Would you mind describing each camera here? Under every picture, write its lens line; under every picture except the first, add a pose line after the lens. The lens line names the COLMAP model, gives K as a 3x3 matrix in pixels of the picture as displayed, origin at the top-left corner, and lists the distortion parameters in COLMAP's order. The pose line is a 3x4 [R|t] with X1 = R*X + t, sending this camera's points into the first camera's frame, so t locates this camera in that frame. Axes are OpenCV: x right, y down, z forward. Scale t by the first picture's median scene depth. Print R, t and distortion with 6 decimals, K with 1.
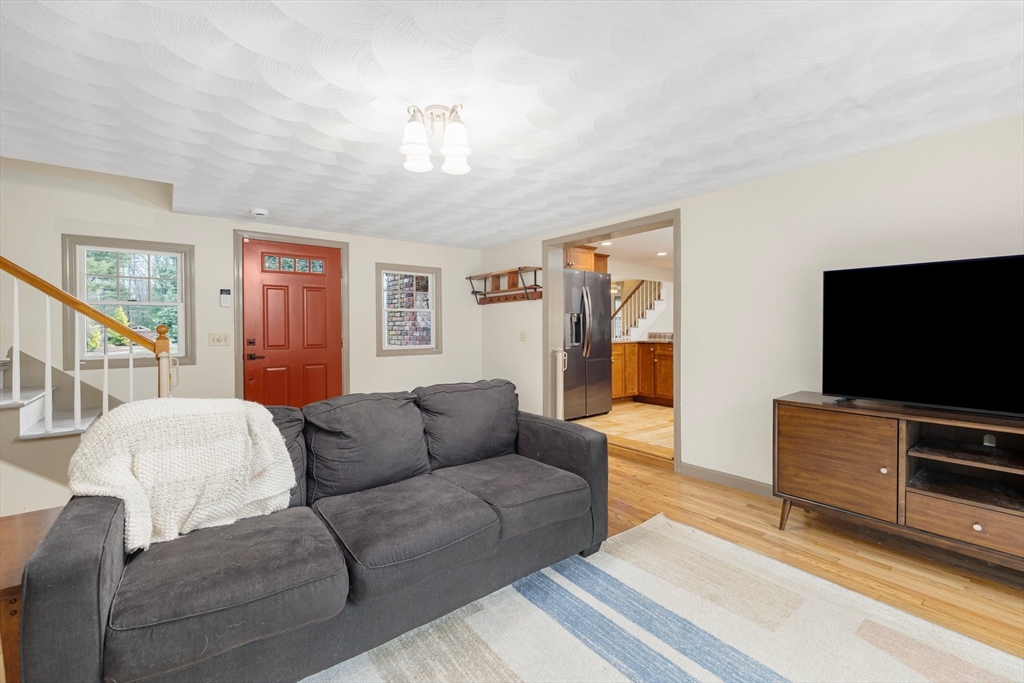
lens RADIAL K [[434.5, 0, 507.3], [0, 434.5, 330.0], [0, 0, 1]] dist [0.000993, -0.000070]
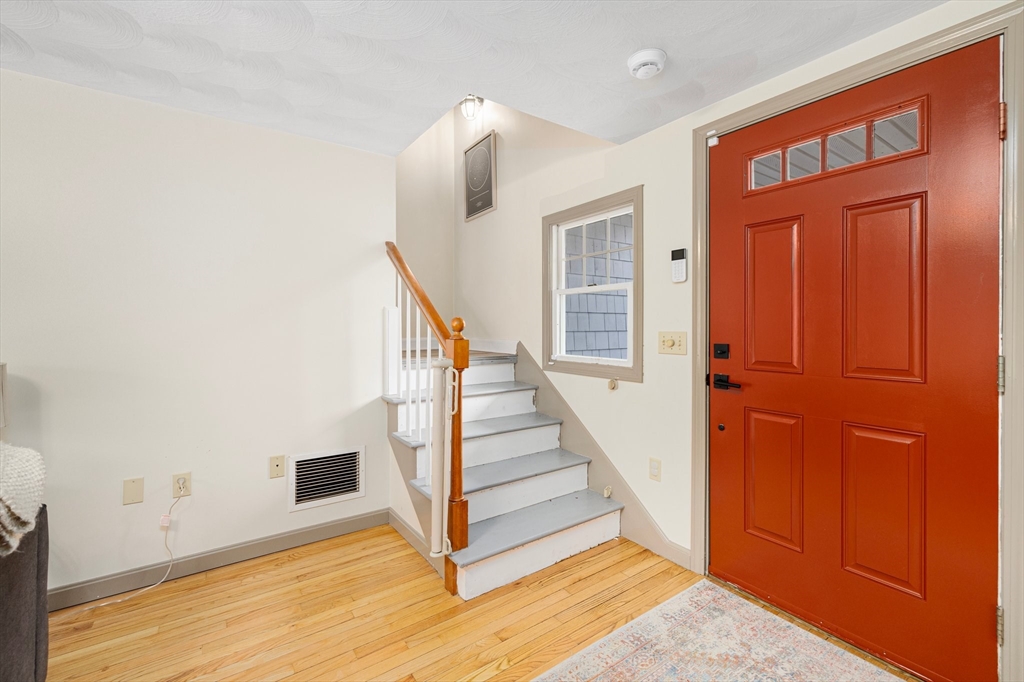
lens RADIAL K [[434.5, 0, 507.5], [0, 434.5, 328.8], [0, 0, 1]] dist [0.000993, -0.000070]
pose [[-0.042977, 0.009866, -0.999027, -0.111361], [-0.002141, 0.999948, 0.009967, -0.000846], [0.999074, 0.002567, -0.042954, 0.871858]]
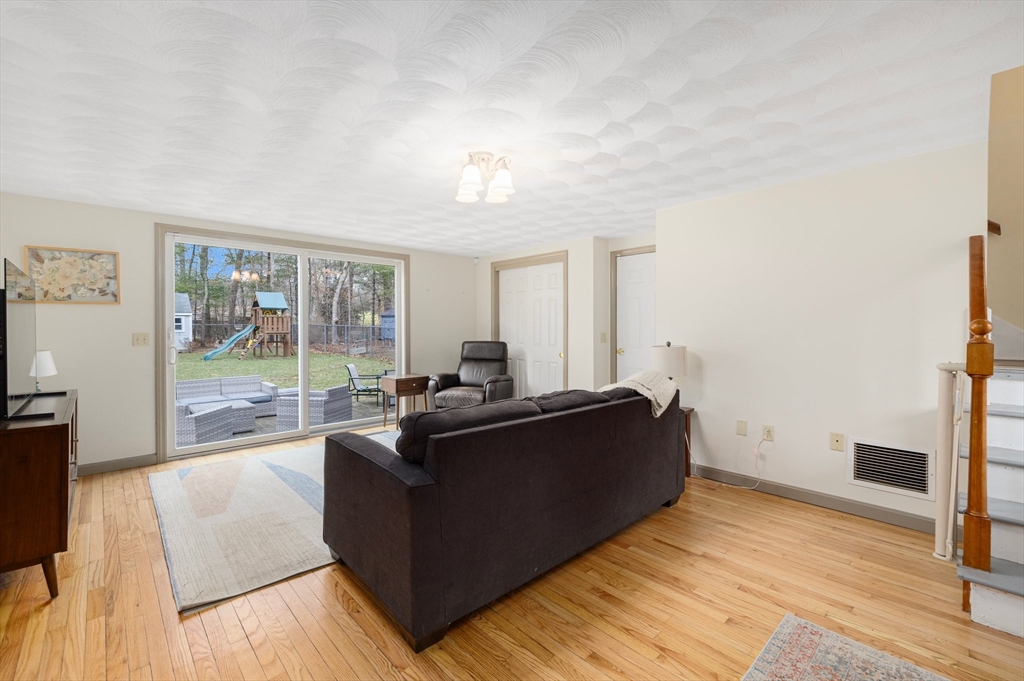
lens RADIAL K [[434.5, 0, 514.5], [0, 434.5, 331.5], [0, 0, 1]] dist [0.000993, -0.000070]
pose [[-0.992987, 0.005953, -0.118073, -0.058976], [0.004694, 0.999929, 0.010933, -0.003265], [0.118130, 0.010302, -0.992945, 1.215525]]
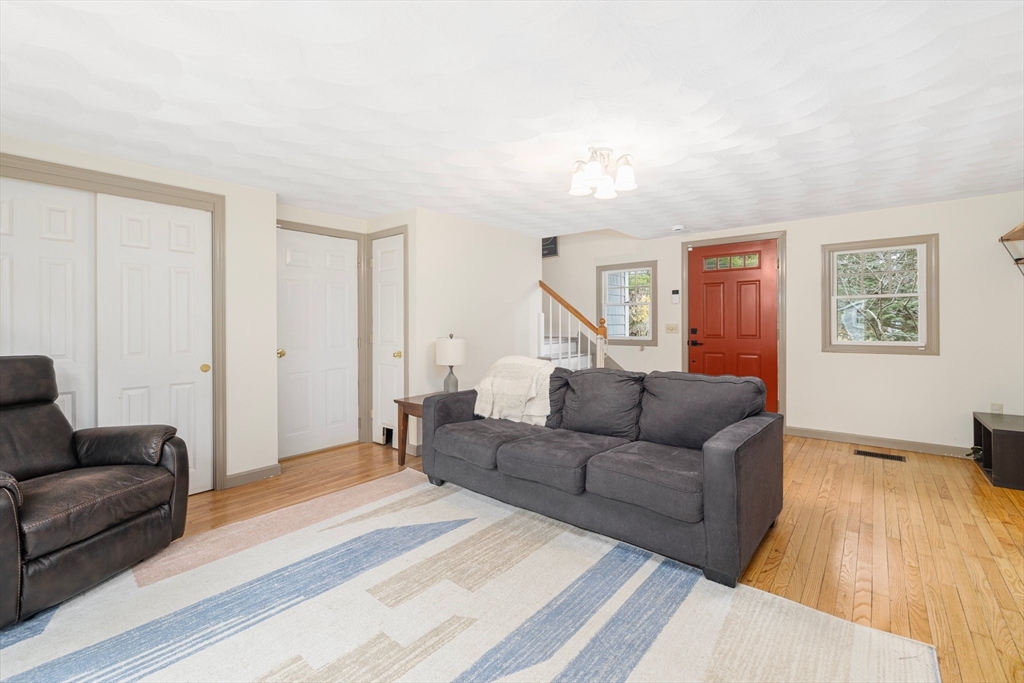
lens RADIAL K [[434.5, 0, 509.5], [0, 434.5, 326.5], [0, 0, 1]] dist [0.000993, -0.000070]
pose [[0.225471, 0.011892, -0.974177, 0.547168], [0.000980, 0.999922, 0.012433, -0.001417], [0.974249, -0.003758, 0.225442, 0.236679]]
